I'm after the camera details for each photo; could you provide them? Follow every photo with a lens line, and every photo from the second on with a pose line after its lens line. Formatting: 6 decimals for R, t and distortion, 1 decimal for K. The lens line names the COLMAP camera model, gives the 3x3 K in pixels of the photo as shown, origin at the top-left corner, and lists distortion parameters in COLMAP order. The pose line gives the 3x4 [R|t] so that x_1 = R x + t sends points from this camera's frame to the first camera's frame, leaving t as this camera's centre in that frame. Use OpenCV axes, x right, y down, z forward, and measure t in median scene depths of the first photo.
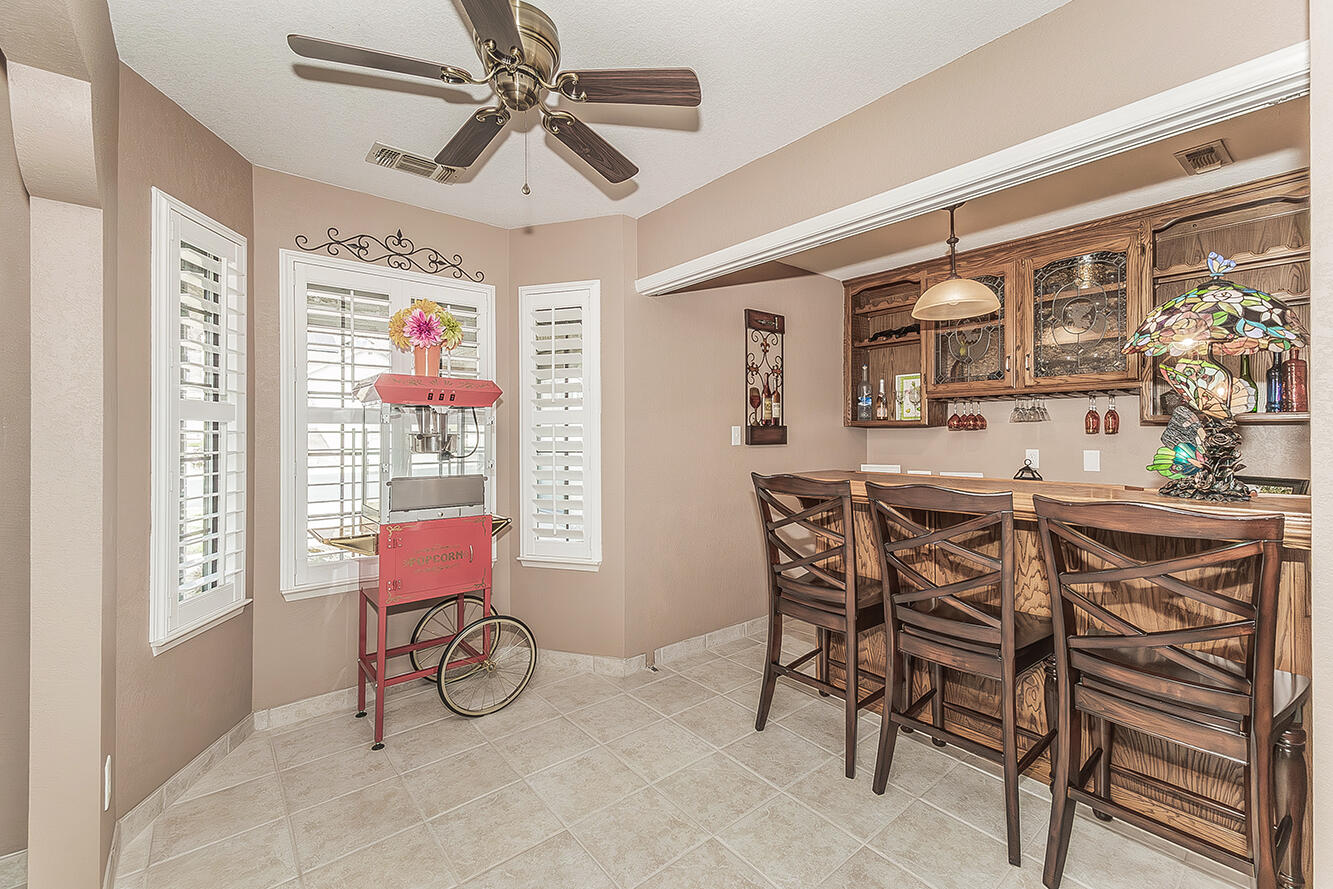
lens RADIAL K [[605.6, 0, 679.9], [0, 605.6, 432.1], [0, 0, 1]] dist [0.004591, 0.000345]
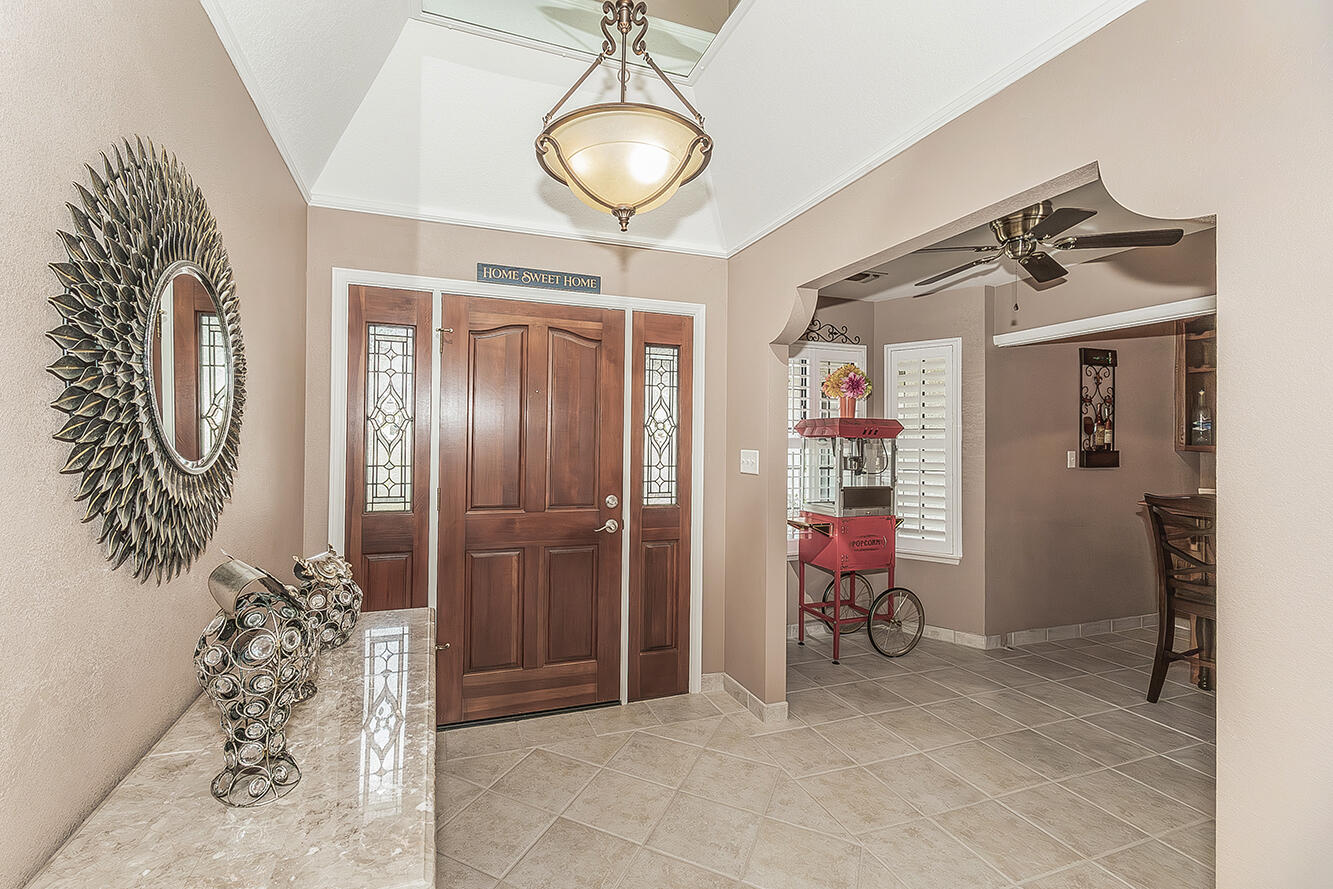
lens RADIAL K [[578.0, 0, 604.7], [0, 578.0, 437.7], [0, 0, 1]] dist [0.003579, 0.000797]
pose [[0.919414, 0.005936, -0.393247, -0.347073], [-0.009237, 0.999936, -0.006502, -0.023774], [0.393184, 0.009610, 0.919410, -0.426747]]
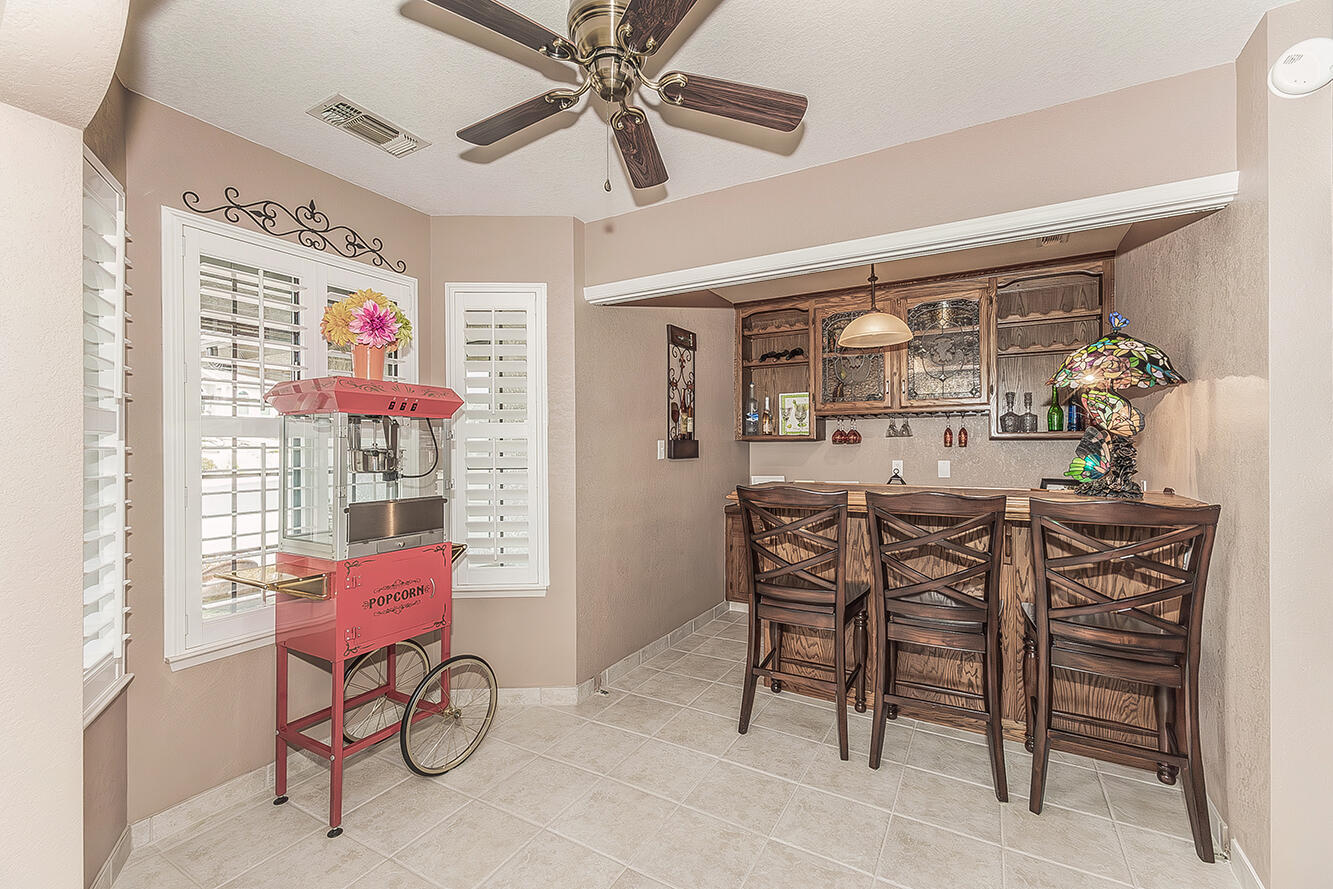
lens RADIAL K [[602.8, 0, 702.2], [0, 602.8, 445.6], [0, 0, 1]] dist [-0.000303, 0.000185]
pose [[0.933798, -0.002166, 0.357795, -0.243365], [0.001773, 0.999997, 0.001427, -0.002666], [-0.357797, -0.000698, 0.933799, 0.048086]]
